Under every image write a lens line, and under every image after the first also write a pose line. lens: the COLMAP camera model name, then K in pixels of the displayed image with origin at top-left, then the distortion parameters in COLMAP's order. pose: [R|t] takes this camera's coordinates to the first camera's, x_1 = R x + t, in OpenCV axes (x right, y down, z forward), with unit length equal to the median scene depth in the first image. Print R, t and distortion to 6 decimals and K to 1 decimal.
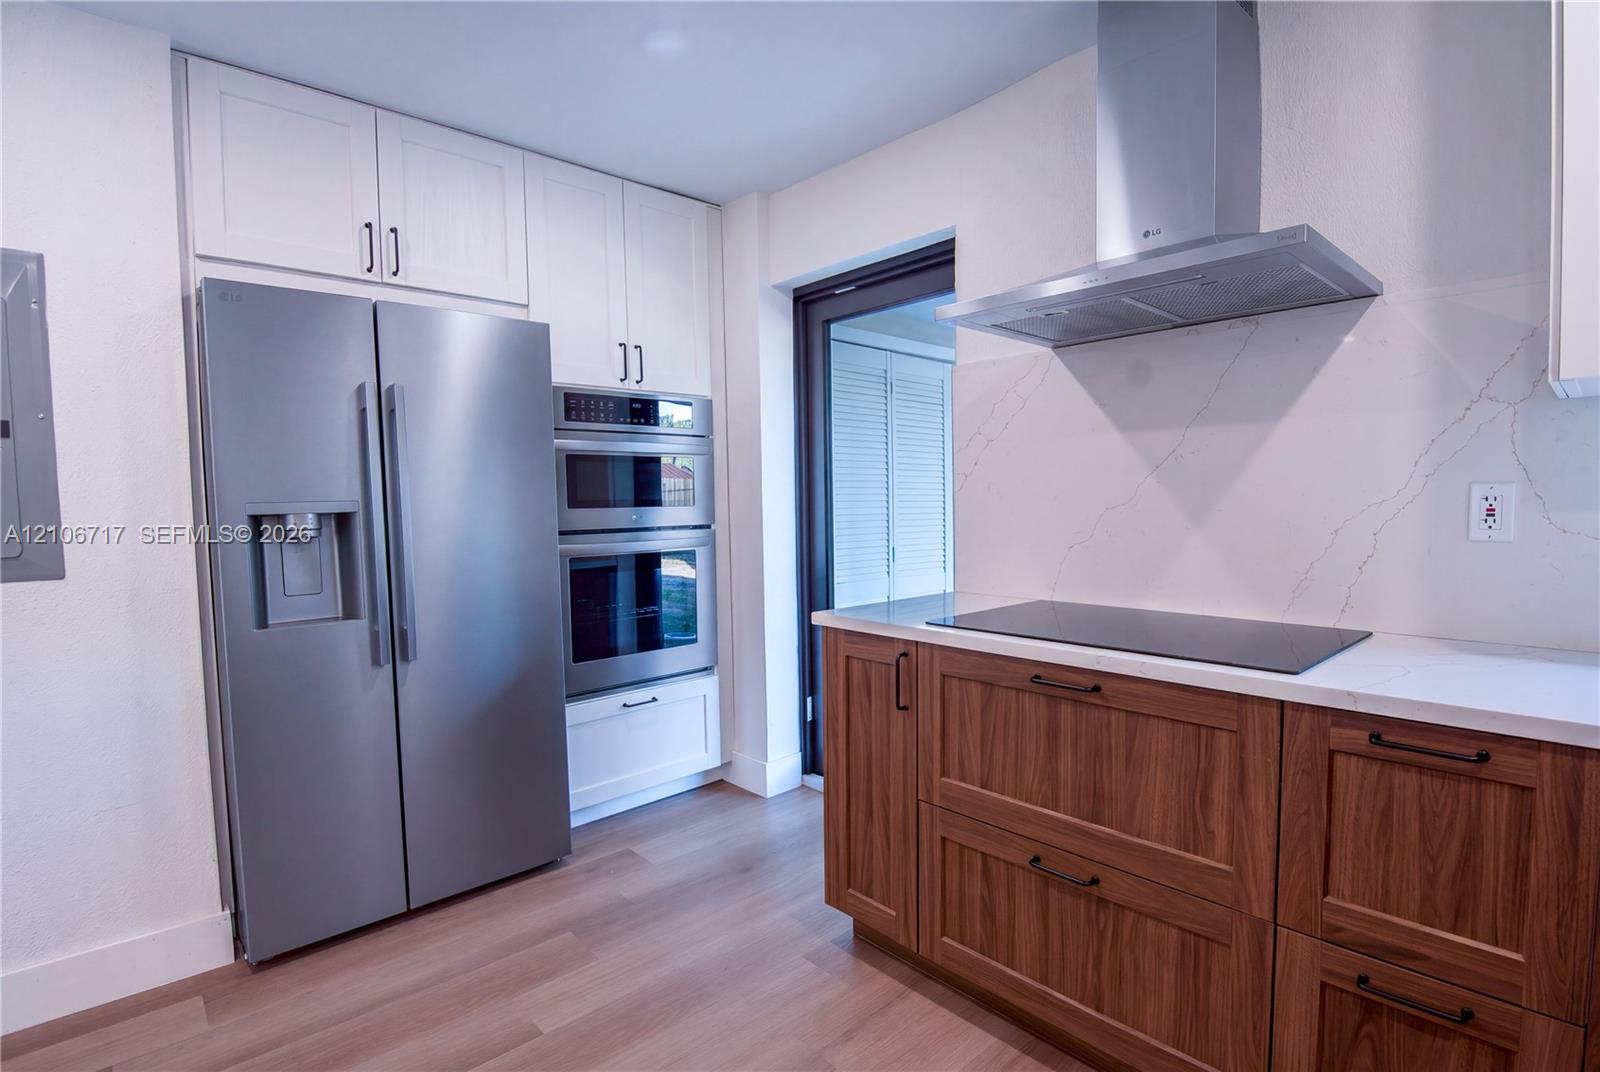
lens RADIAL K [[776.6, 0, 801.0], [0, 776.6, 546.3], [0, 0, 1]] dist [-0.027619, -0.002068]
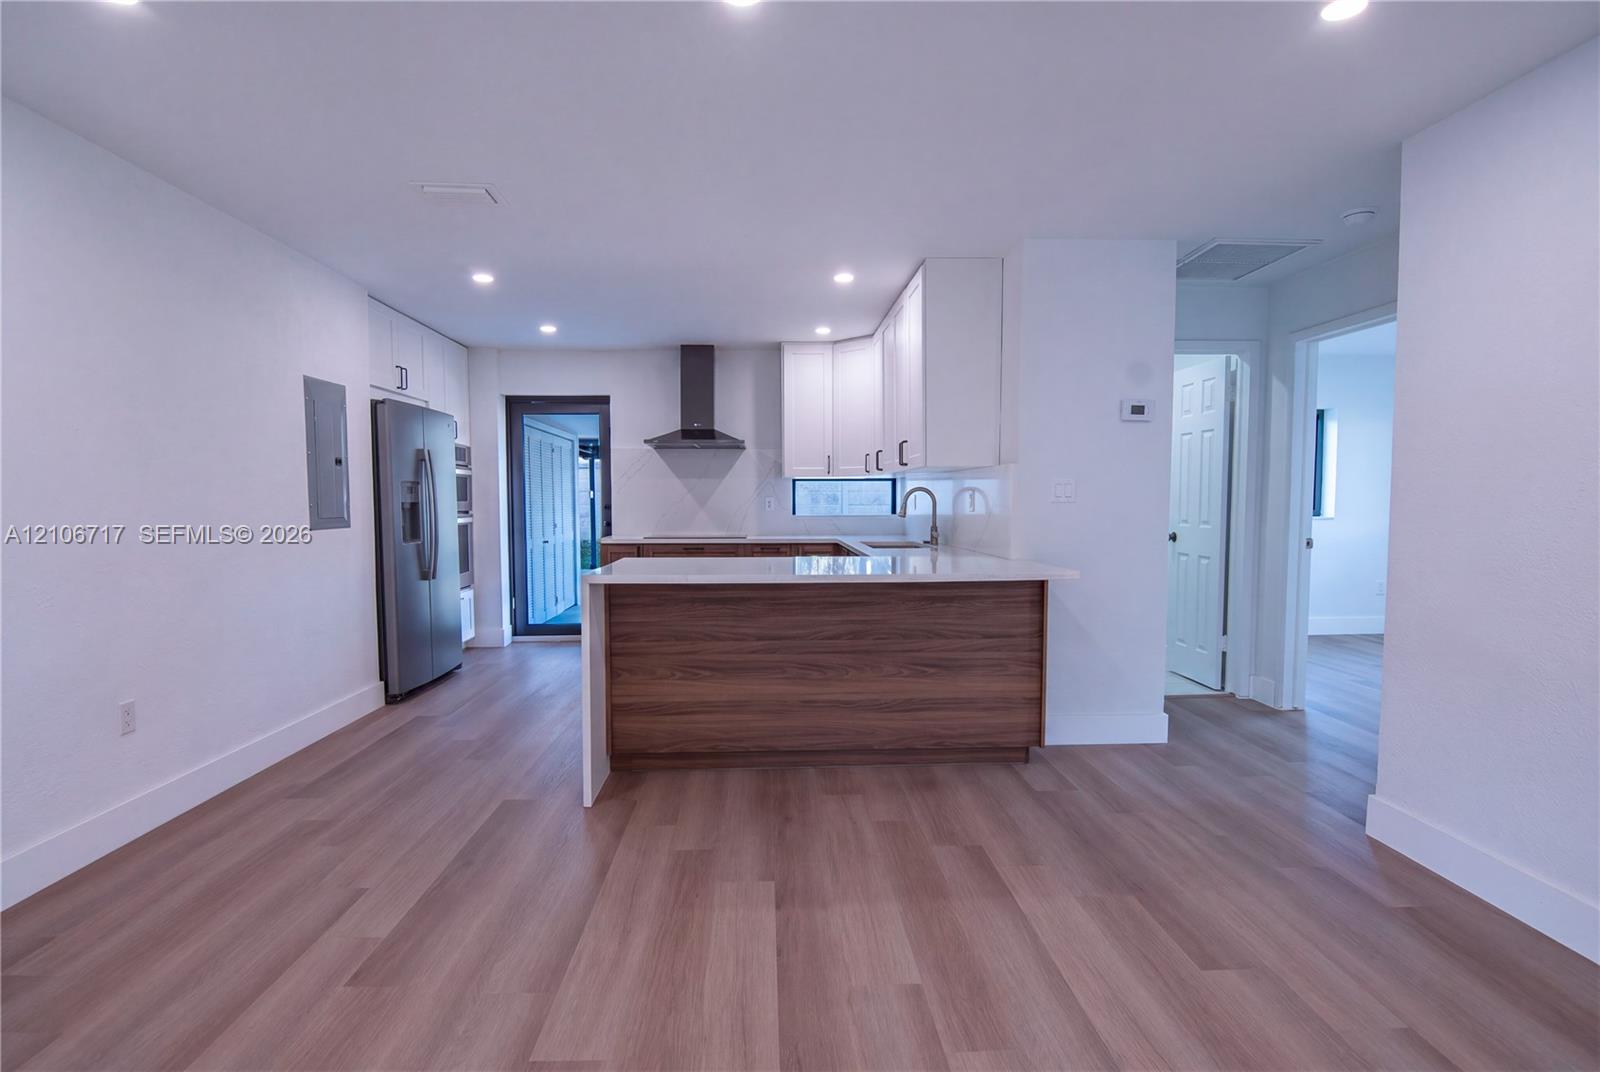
lens RADIAL K [[776.6, 0, 795.6], [0, 776.6, 540.2], [0, 0, 1]] dist [-0.027619, -0.002068]
pose [[0.637128, -0.025261, 0.770344, -1.703971], [0.040529, 0.999178, -0.000755, 0.123462], [-0.769692, 0.031702, 0.637628, -1.359861]]
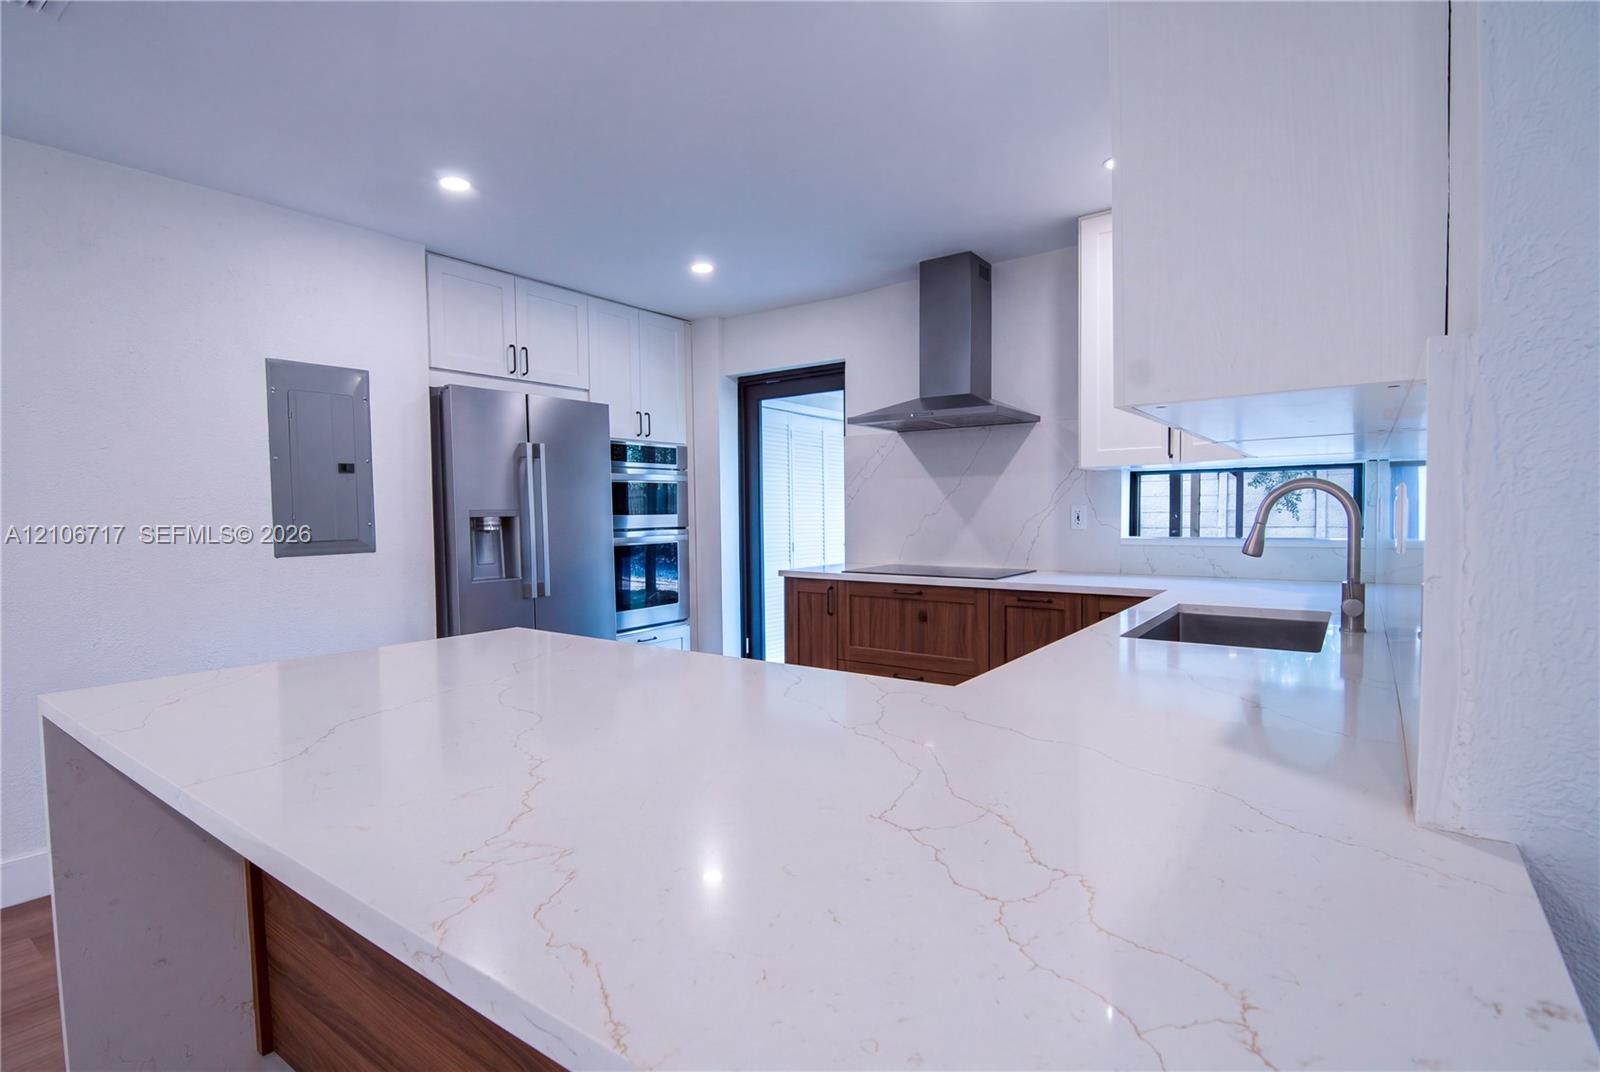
lens RADIAL K [[776.6, 0, 808.2], [0, 776.6, 545.2], [0, 0, 1]] dist [-0.027619, -0.002068]
pose [[0.976920, -0.003342, 0.213579, -0.325013], [0.007130, 0.999831, -0.016970, 0.057933], [-0.213486, 0.018102, 0.976778, -0.880157]]
